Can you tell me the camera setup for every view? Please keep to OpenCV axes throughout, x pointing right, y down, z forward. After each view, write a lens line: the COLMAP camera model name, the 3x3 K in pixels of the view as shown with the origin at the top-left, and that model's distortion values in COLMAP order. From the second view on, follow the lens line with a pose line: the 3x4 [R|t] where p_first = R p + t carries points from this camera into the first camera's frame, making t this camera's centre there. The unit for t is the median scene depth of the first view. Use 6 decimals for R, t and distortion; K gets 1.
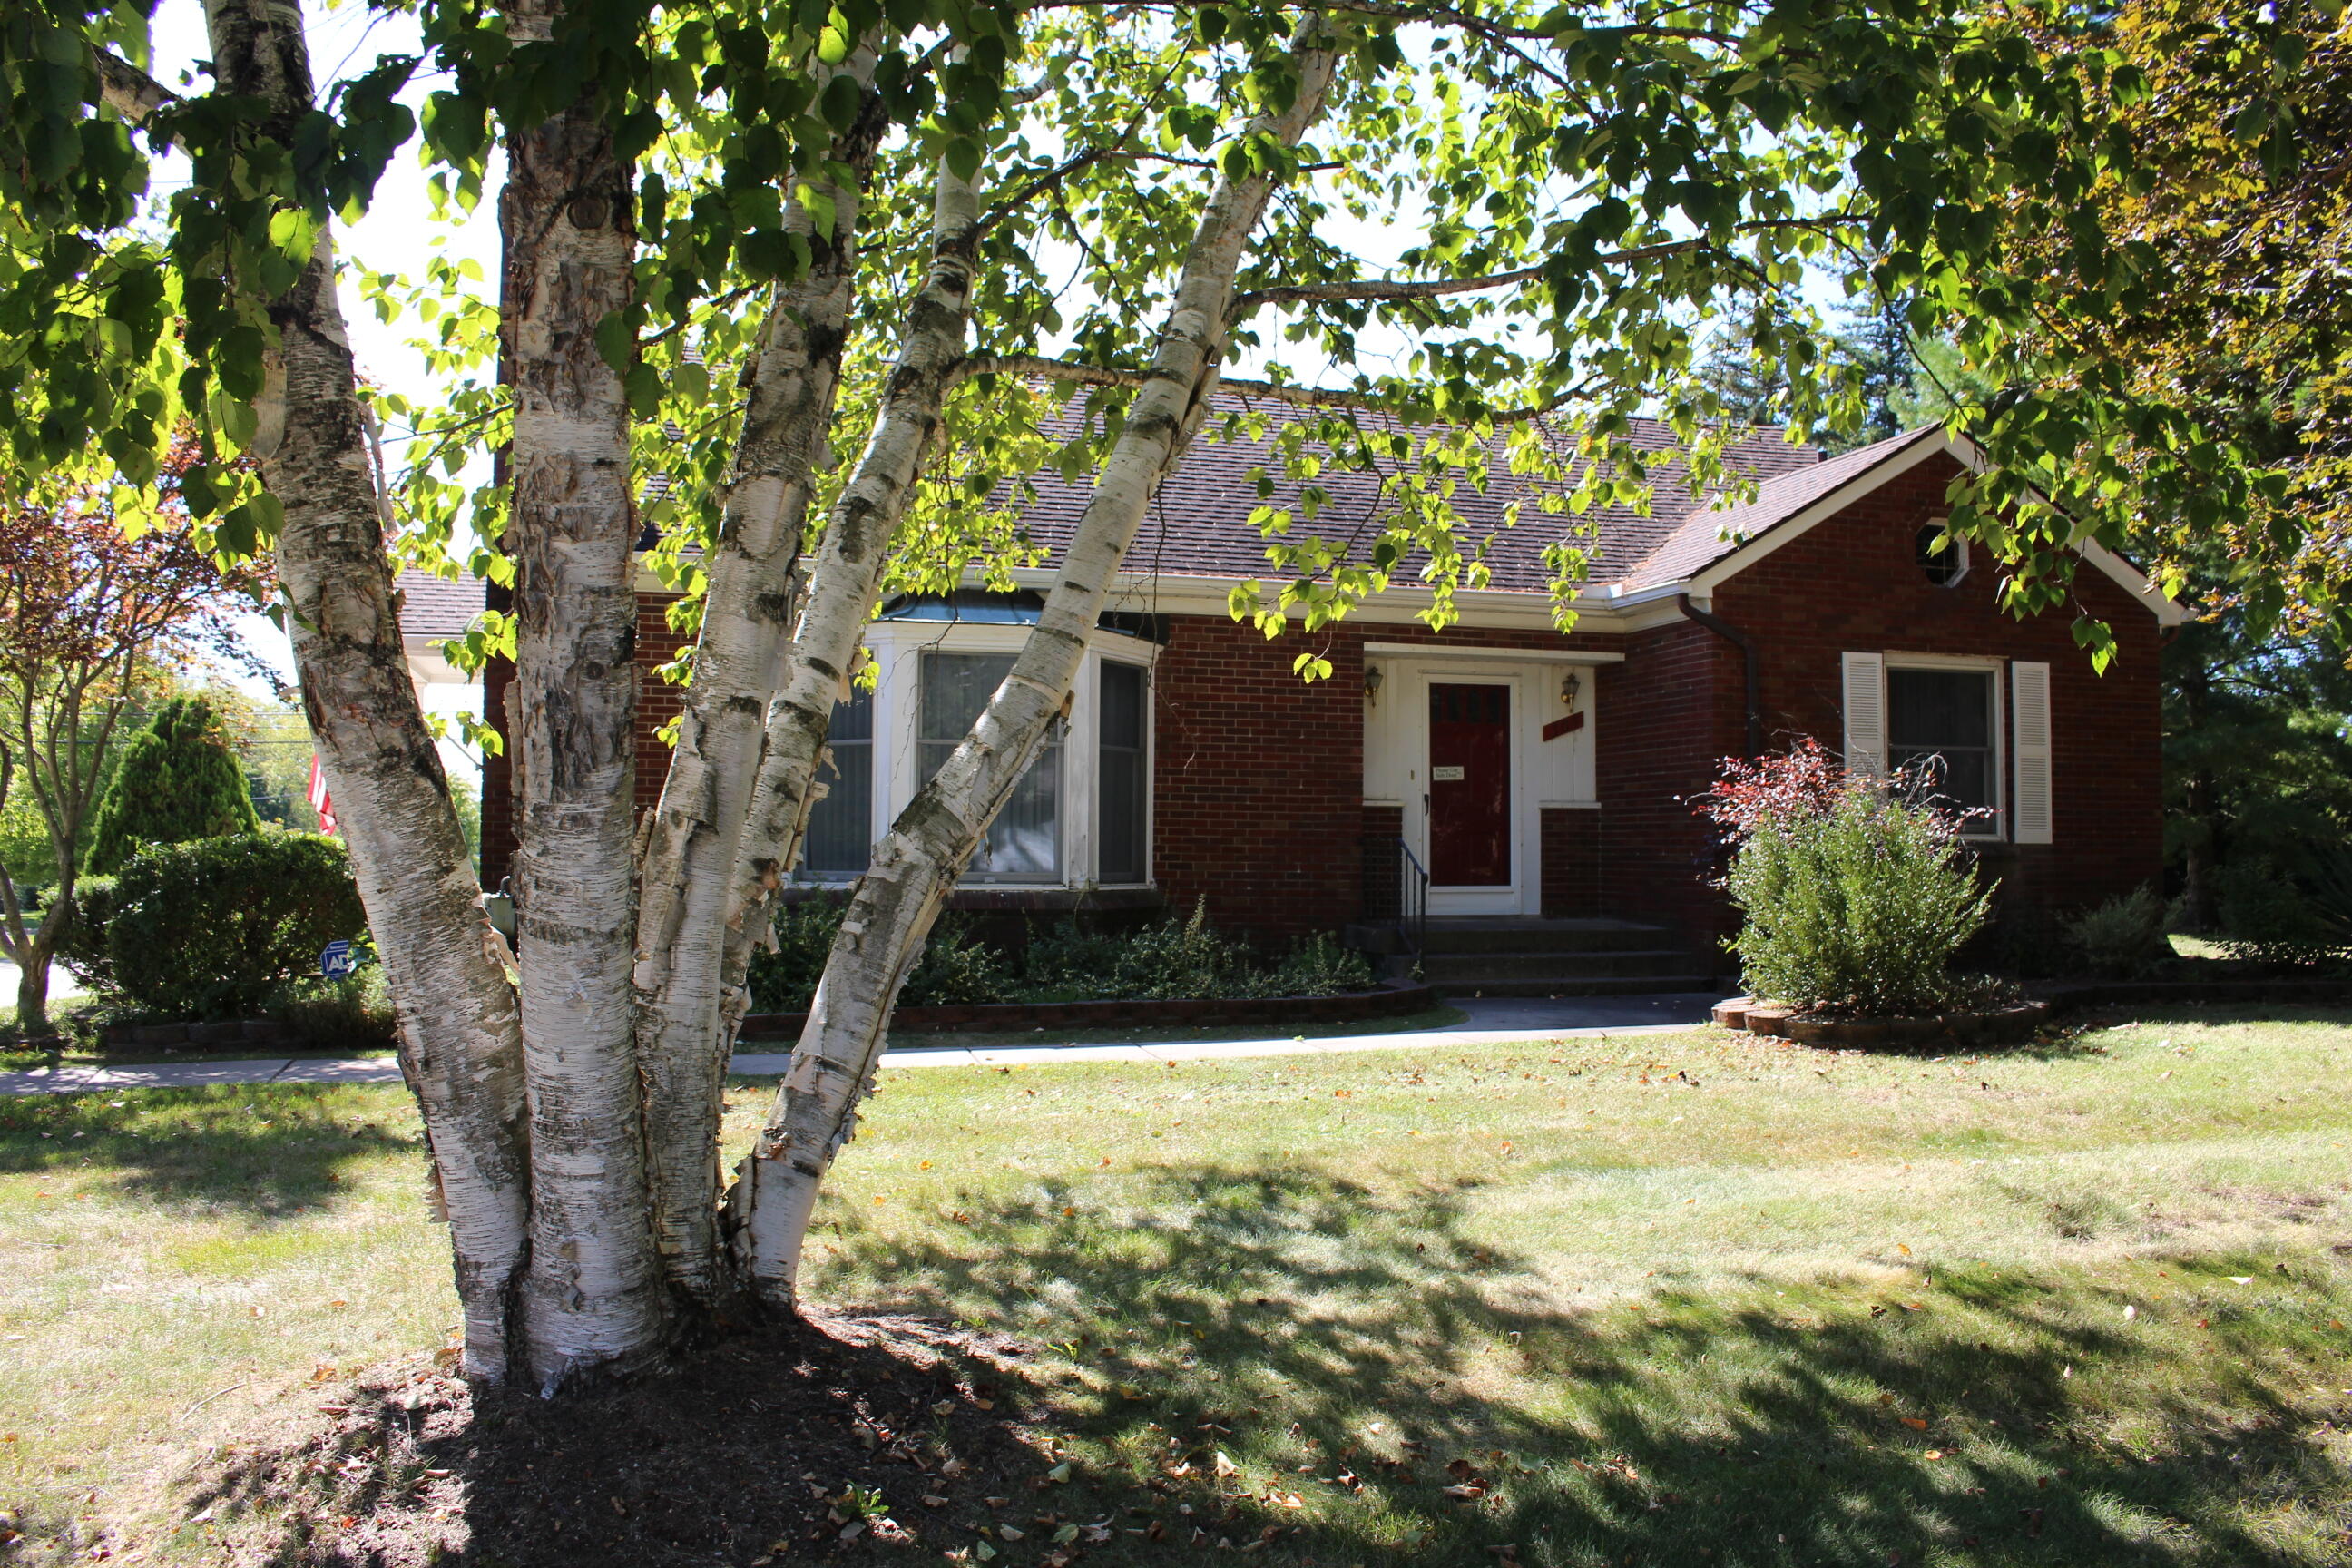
lens RADIAL K [[1944.3, 0, 1184.2], [0, 1944.3, 773.4], [0, 0, 1]] dist [-0.156070, 0.134015]
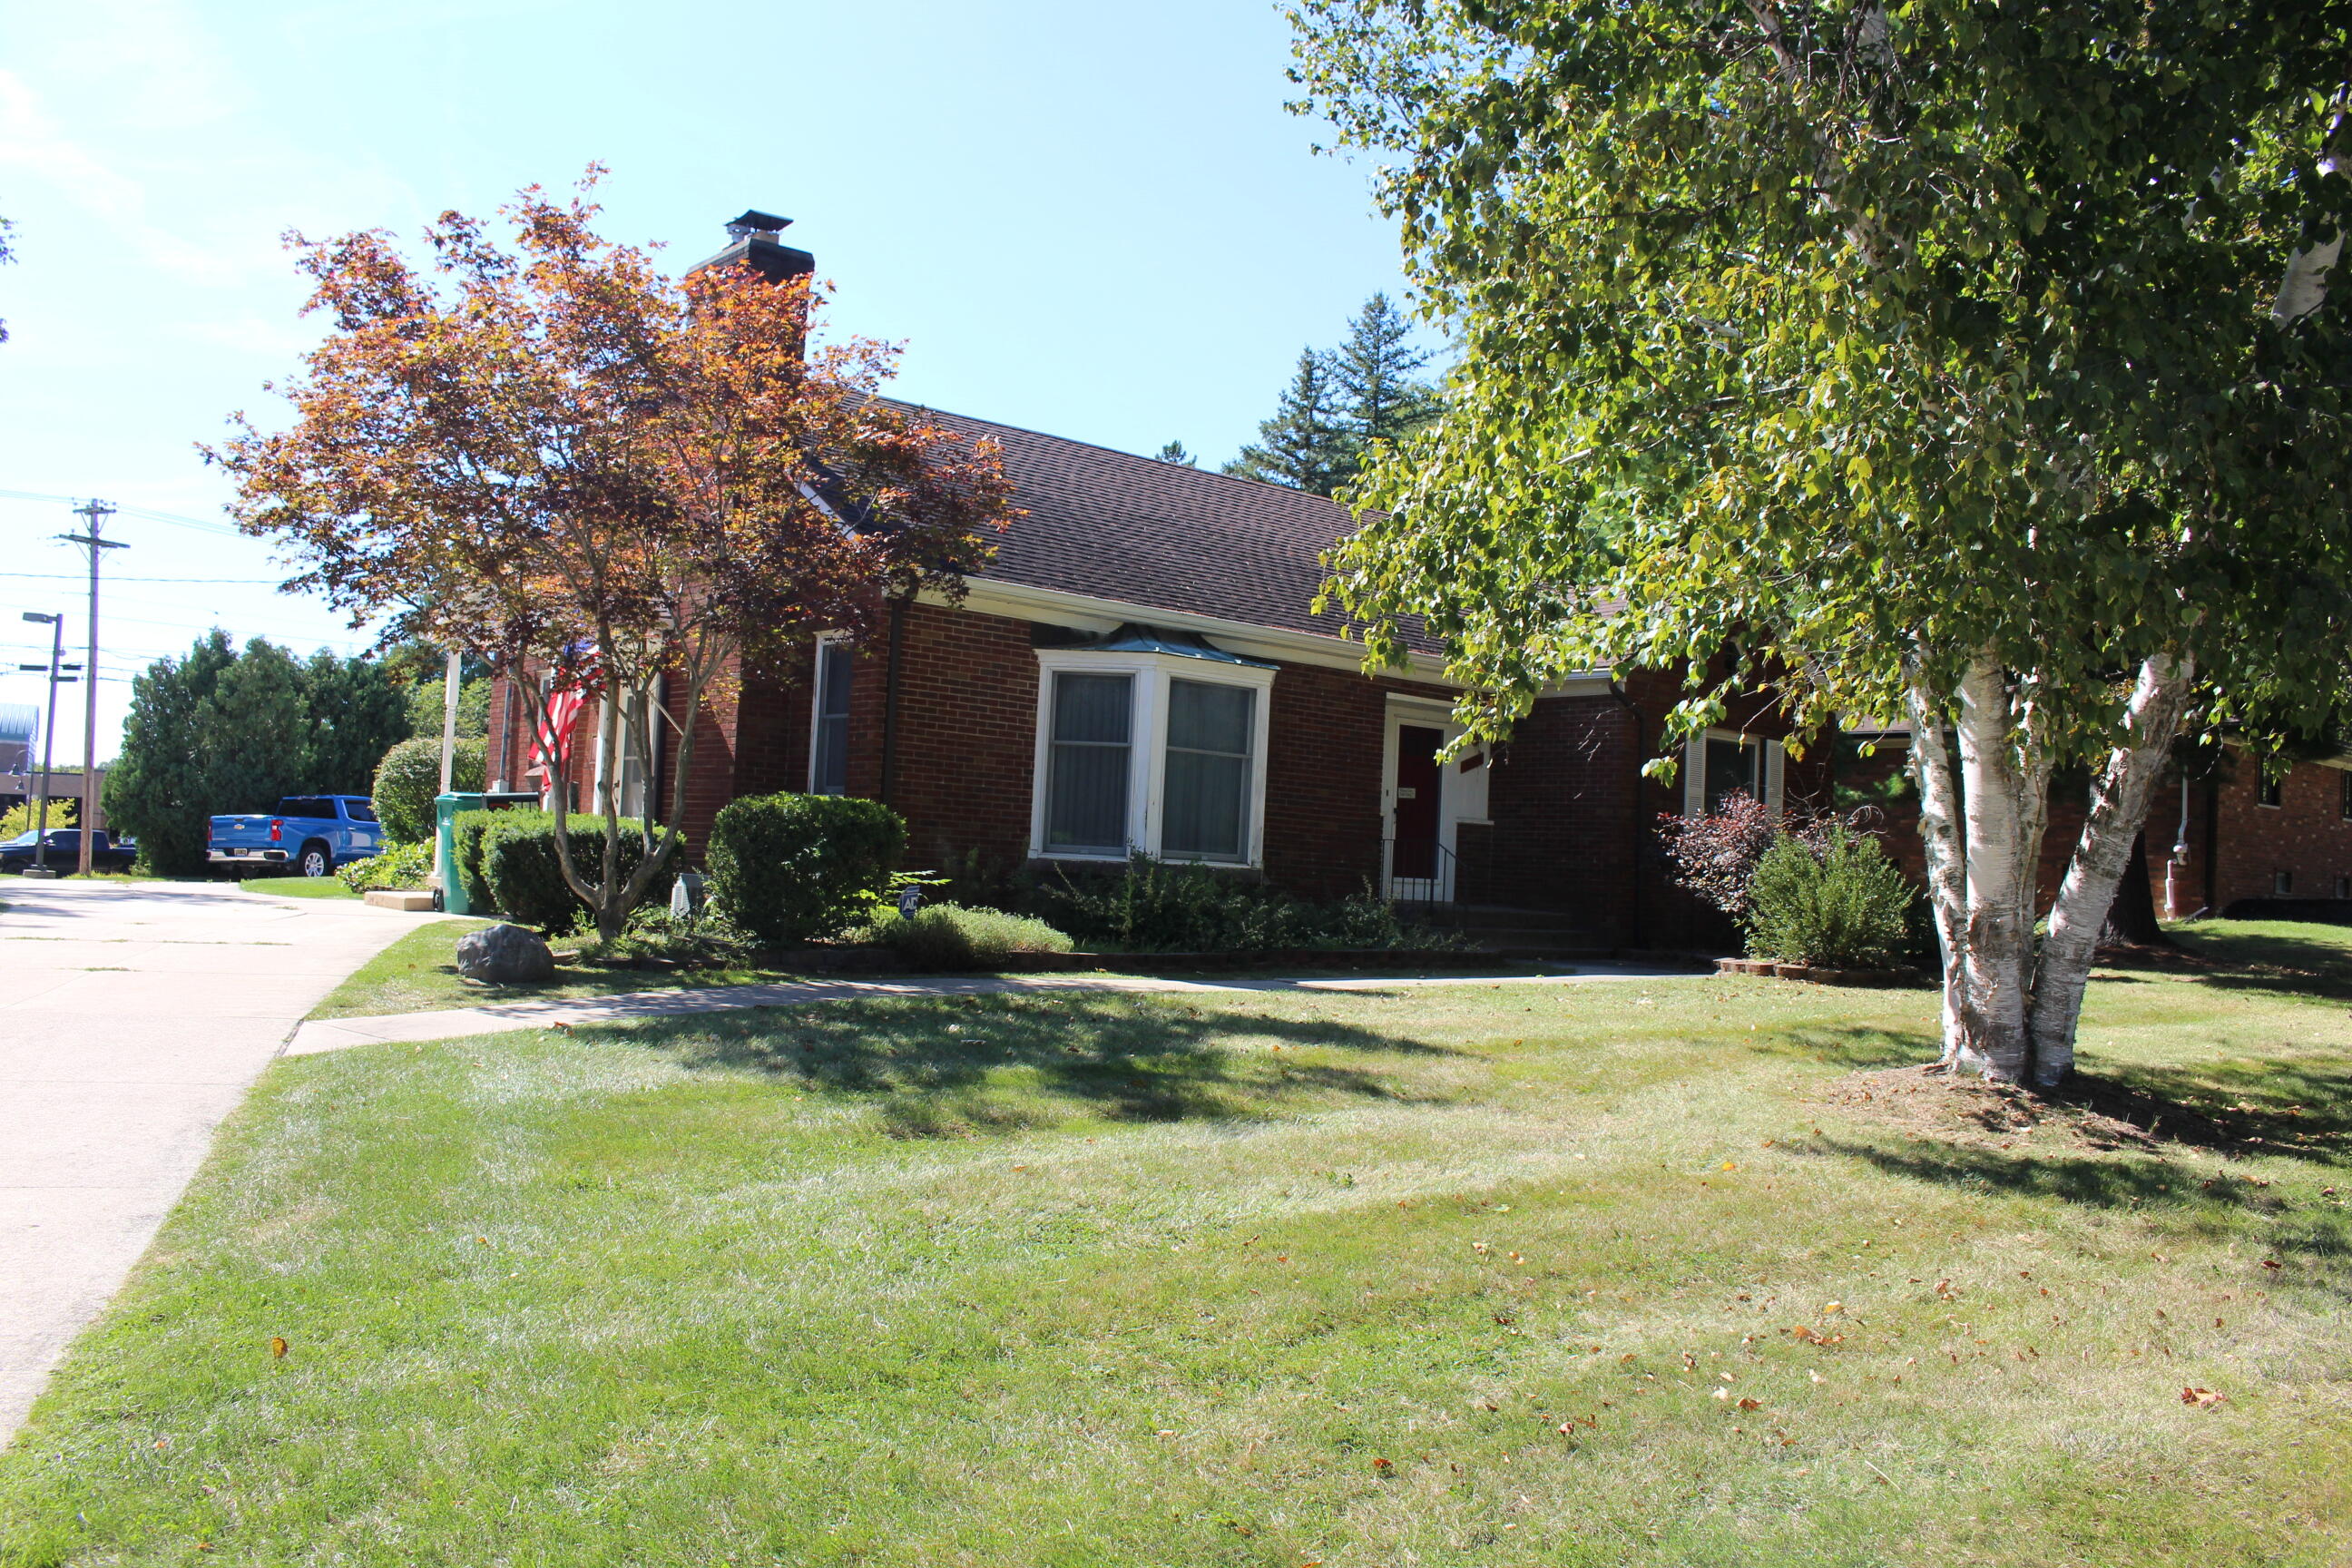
lens RADIAL K [[1944.6, 0, 1180.1], [0, 1944.6, 770.5], [0, 0, 1]] dist [-0.159367, 0.134737]
pose [[0.900219, 0.061387, 0.431088, -0.846766], [-0.060039, 0.998056, -0.016746, 0.023693], [-0.431278, -0.010807, 0.902154, -0.201839]]
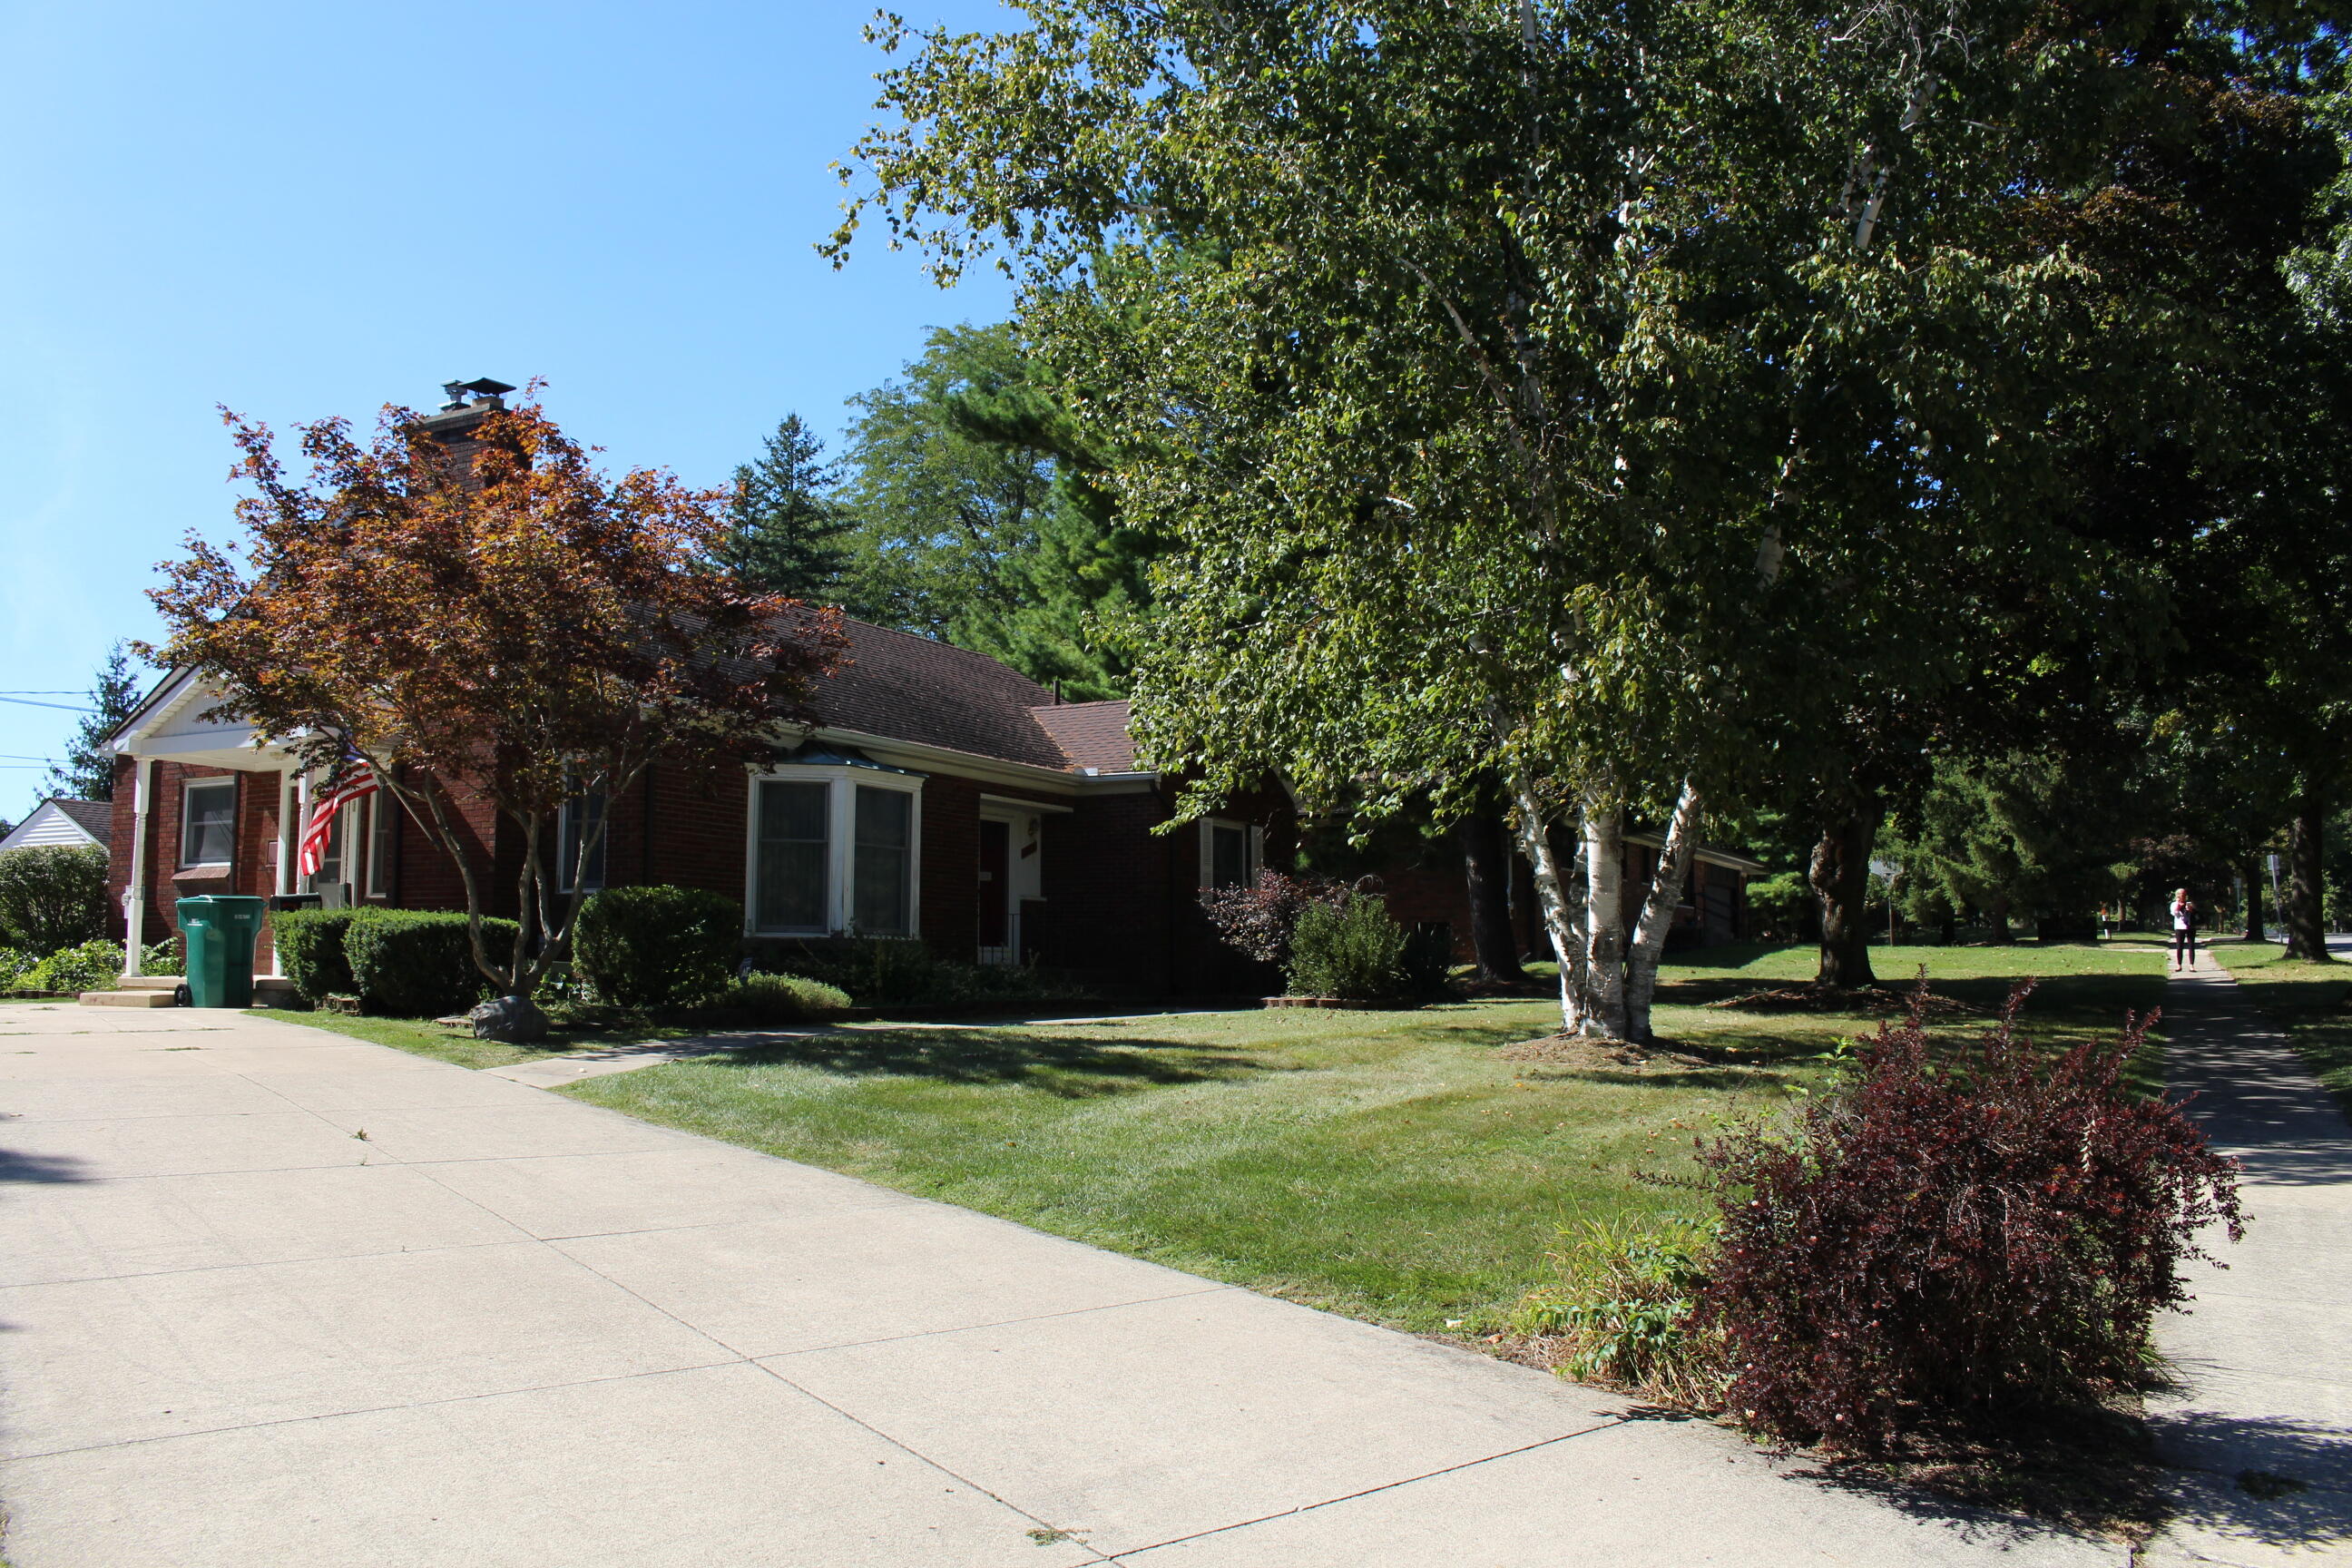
lens RADIAL K [[1963.7, 0, 1175.2], [0, 1963.7, 766.8], [0, 0, 1]] dist [-0.157510, 0.135002]
pose [[0.678988, 0.074975, 0.730311, -1.386721], [-0.026048, 0.996606, -0.078095, 0.047584], [-0.733687, 0.034003, 0.678636, -0.324547]]
